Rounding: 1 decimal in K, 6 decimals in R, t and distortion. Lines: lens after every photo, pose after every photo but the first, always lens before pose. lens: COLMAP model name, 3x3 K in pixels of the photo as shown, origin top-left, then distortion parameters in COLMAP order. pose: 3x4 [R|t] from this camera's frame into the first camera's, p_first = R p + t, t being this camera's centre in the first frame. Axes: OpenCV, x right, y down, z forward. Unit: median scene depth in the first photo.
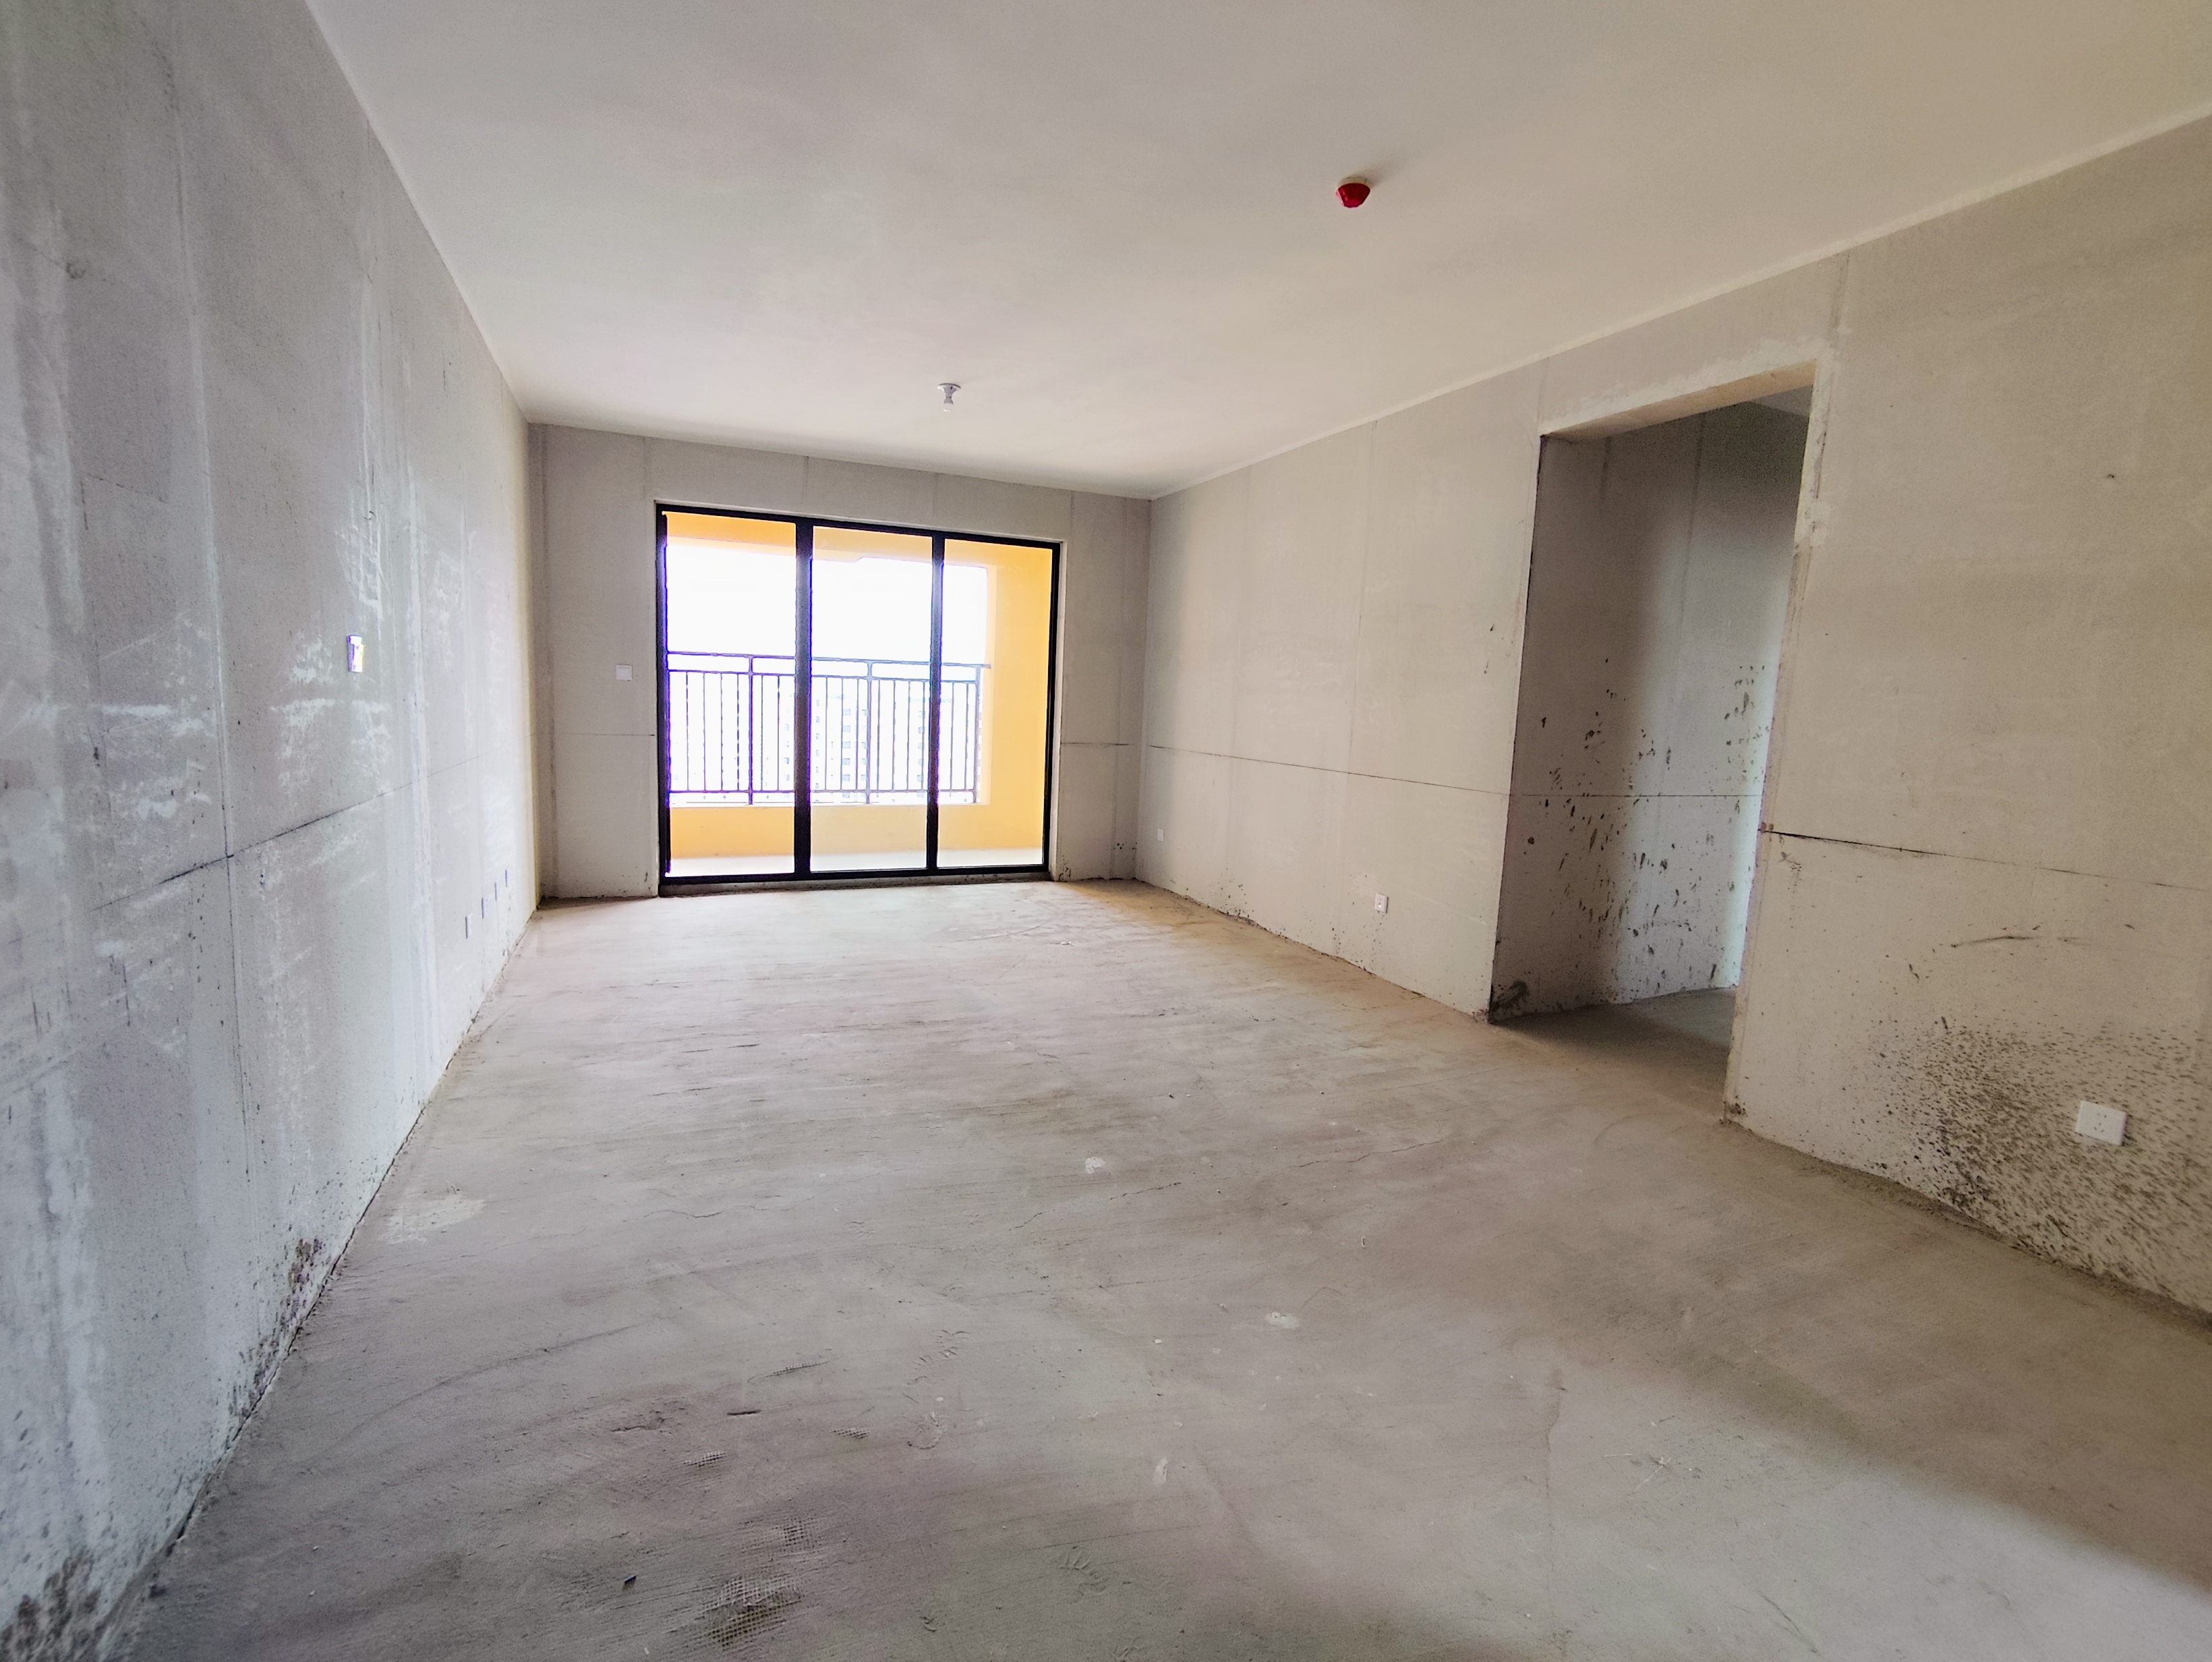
lens RADIAL K [[1032.6, 0, 1057.8], [0, 1032.6, 821.1], [0, 0, 1]] dist [-0.031130, 0.020476]
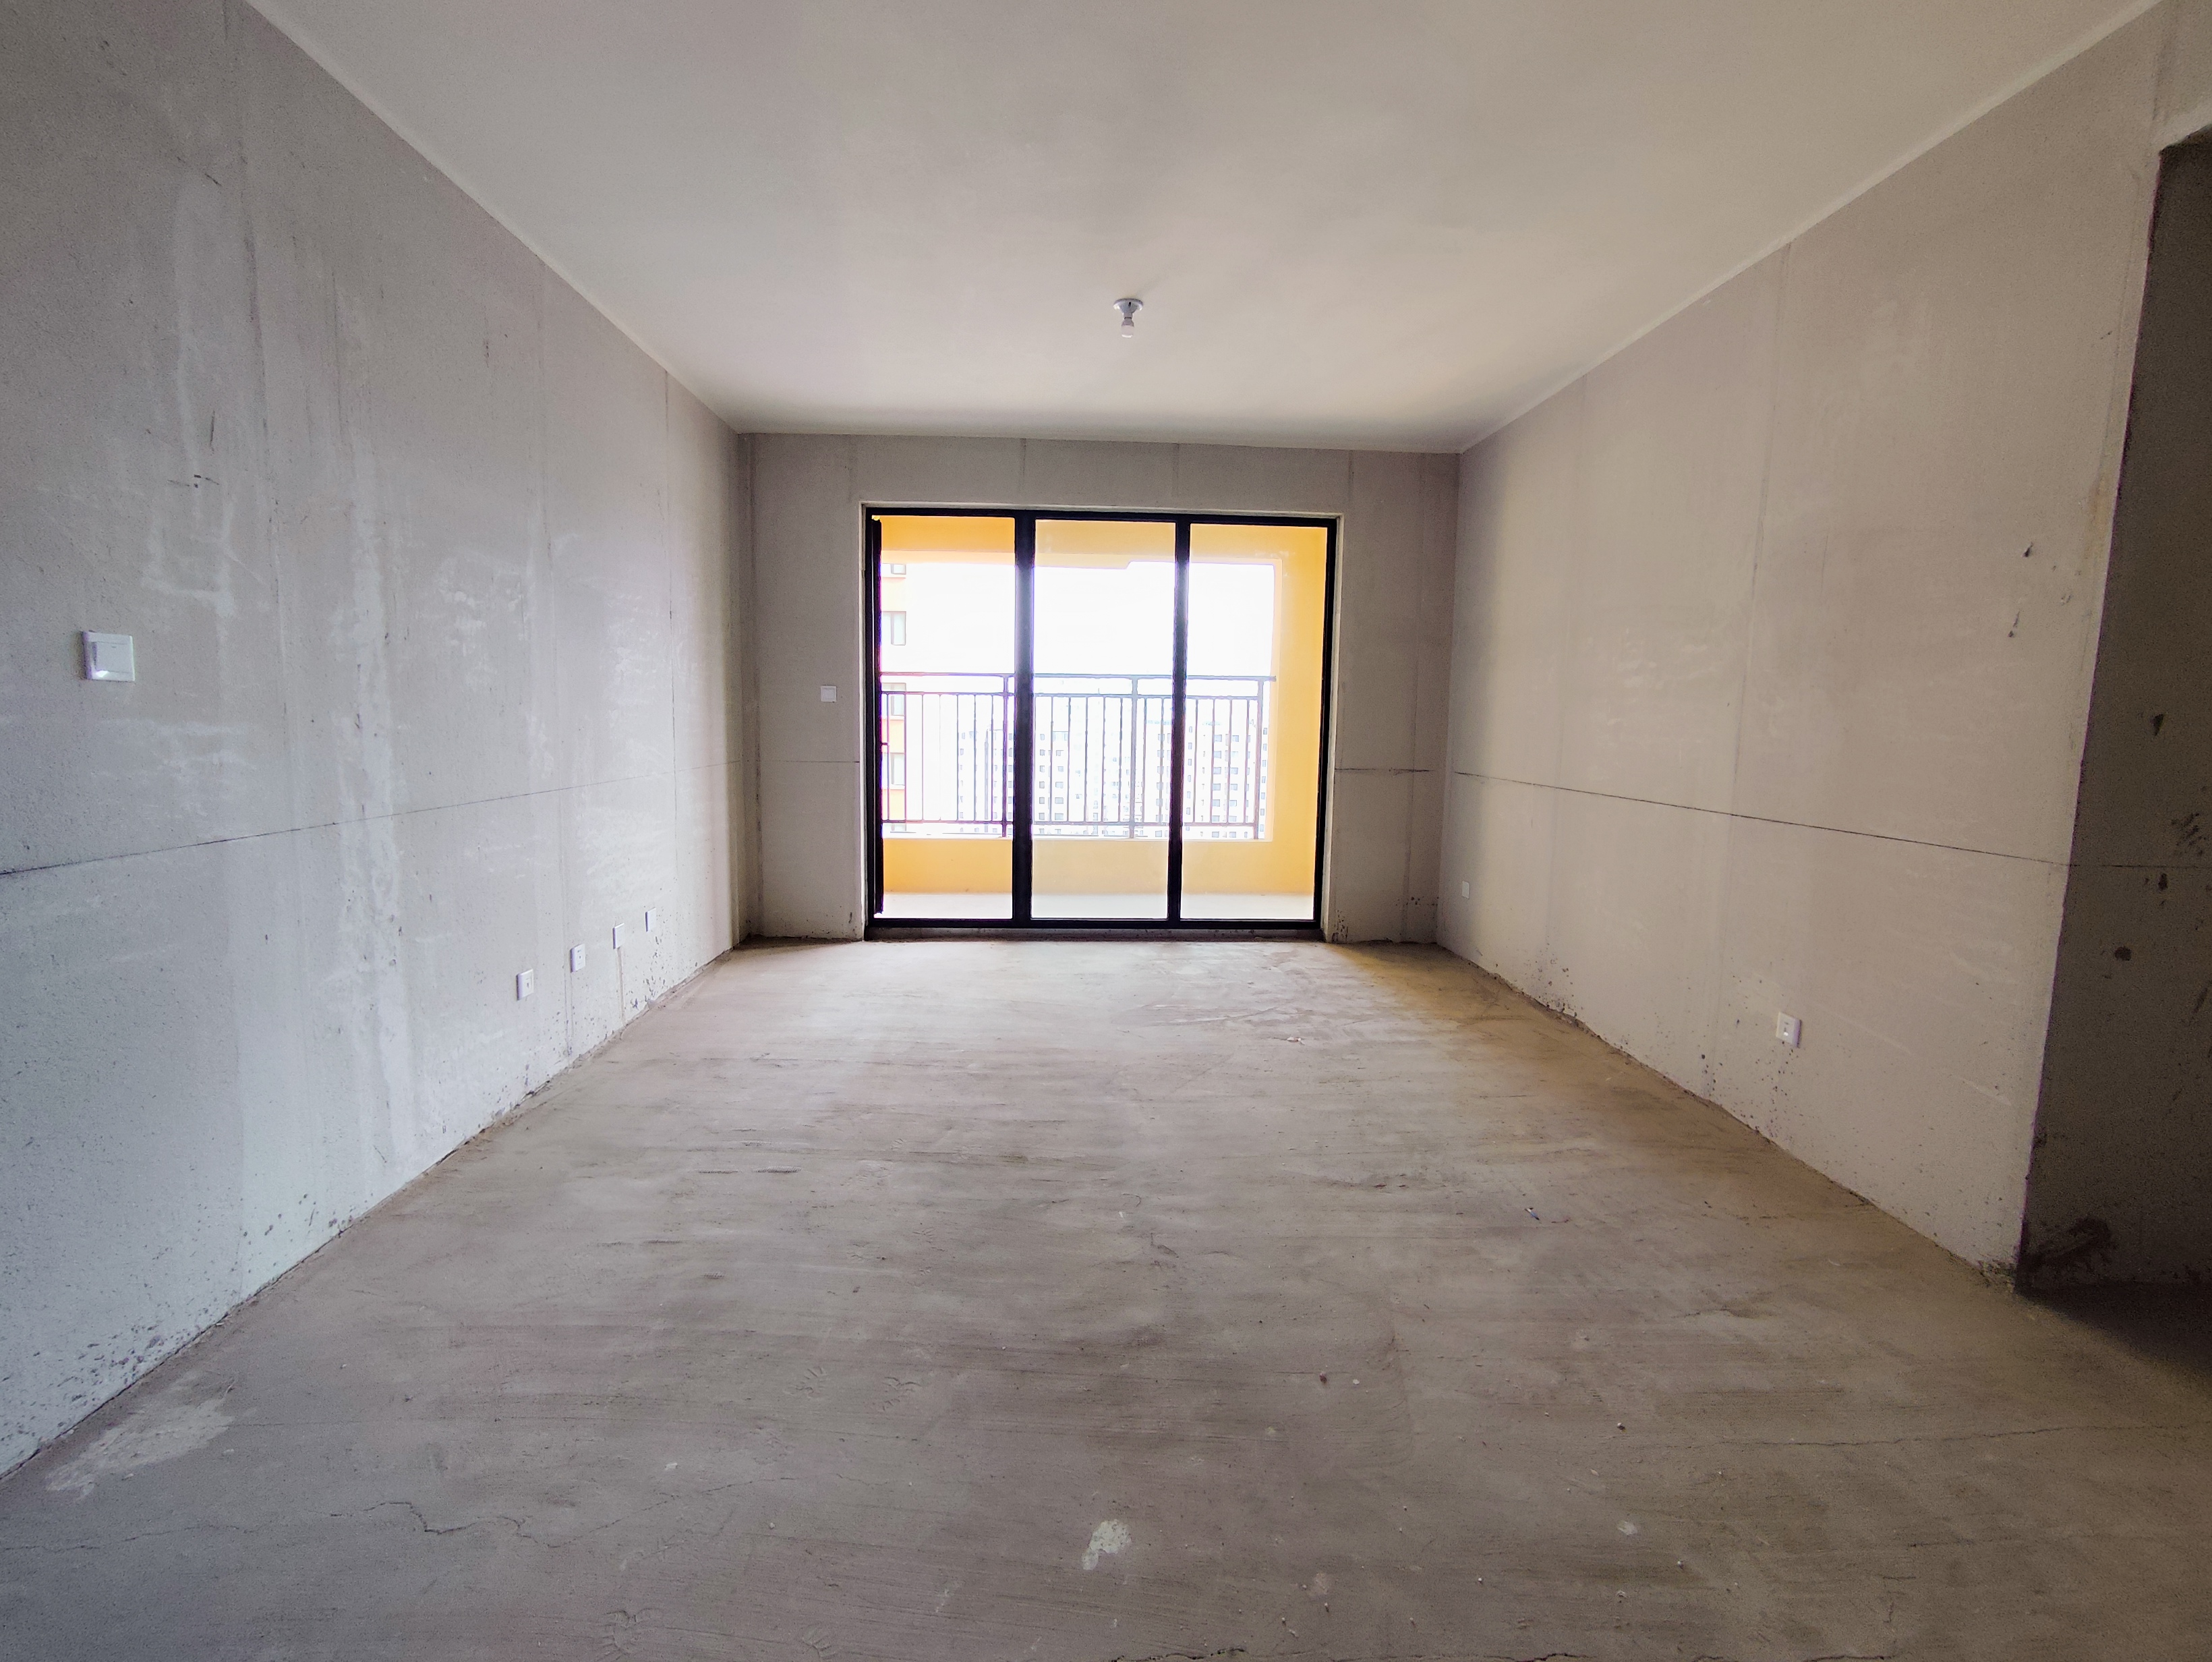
lens RADIAL K [[1032.6, 0, 1057.8], [0, 1032.6, 821.1], [0, 0, 1]] dist [-0.031130, 0.020476]
pose [[0.939745, 0.012351, -0.341654, 0.110333], [-0.021043, 0.999542, -0.021747, -0.020347], [0.341229, 0.027626, 0.939574, 0.274252]]
